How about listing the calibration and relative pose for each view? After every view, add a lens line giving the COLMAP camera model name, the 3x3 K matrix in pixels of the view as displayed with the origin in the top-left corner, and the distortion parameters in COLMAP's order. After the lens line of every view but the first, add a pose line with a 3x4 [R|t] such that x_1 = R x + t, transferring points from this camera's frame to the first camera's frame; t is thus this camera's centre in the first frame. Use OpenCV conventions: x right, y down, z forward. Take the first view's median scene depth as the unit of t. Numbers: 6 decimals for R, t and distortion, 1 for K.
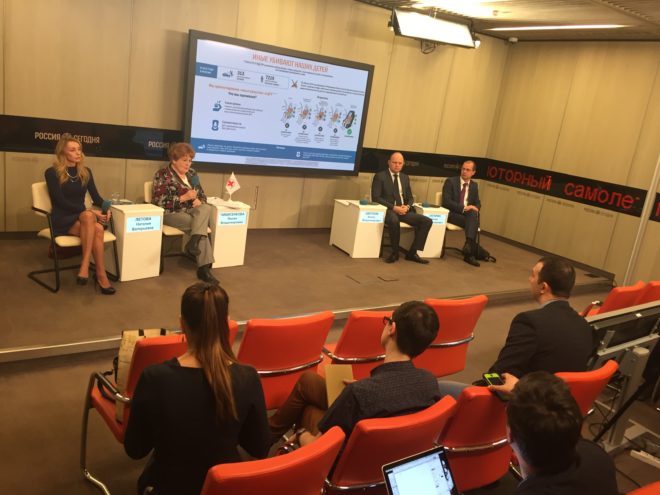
lens RADIAL K [[576.4, 0, 330.0], [0, 576.4, 247.5], [0, 0, 1]] dist [0.007989, 0.004925]
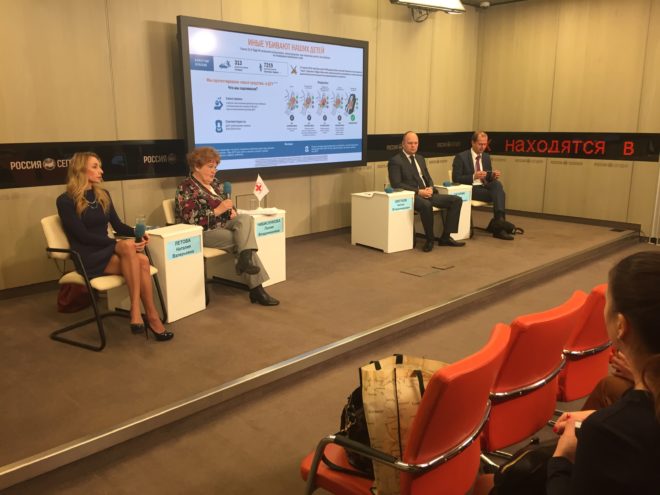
lens RADIAL K [[577.9, 0, 330.0], [0, 577.9, 247.5], [0, 0, 1]] dist [0.009428, -0.004480]
pose [[0.974256, -0.172570, 0.145070, -0.190238], [0.175784, 0.984382, -0.009540, 0.002092], [-0.141158, 0.034795, 0.989375, 0.132088]]
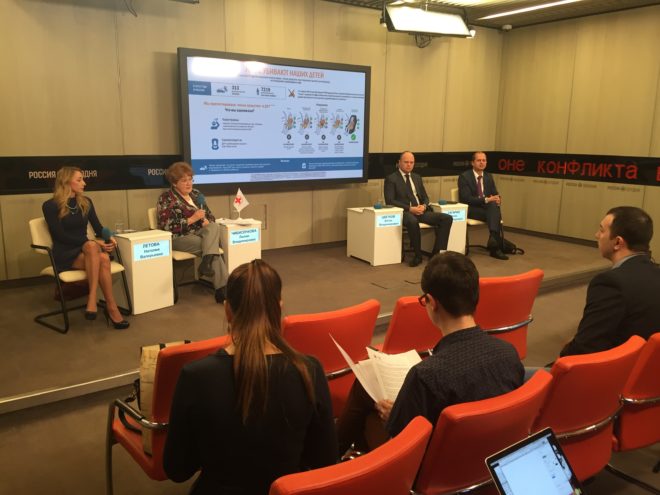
lens RADIAL K [[576.4, 0, 330.0], [0, 576.4, 247.5], [0, 0, 1]] dist [0.007989, 0.004925]
pose [[0.992260, -0.123864, -0.008812, -0.022085], [0.123222, 0.990931, -0.053583, 0.031748], [0.015369, 0.052083, 0.998525, 0.056601]]
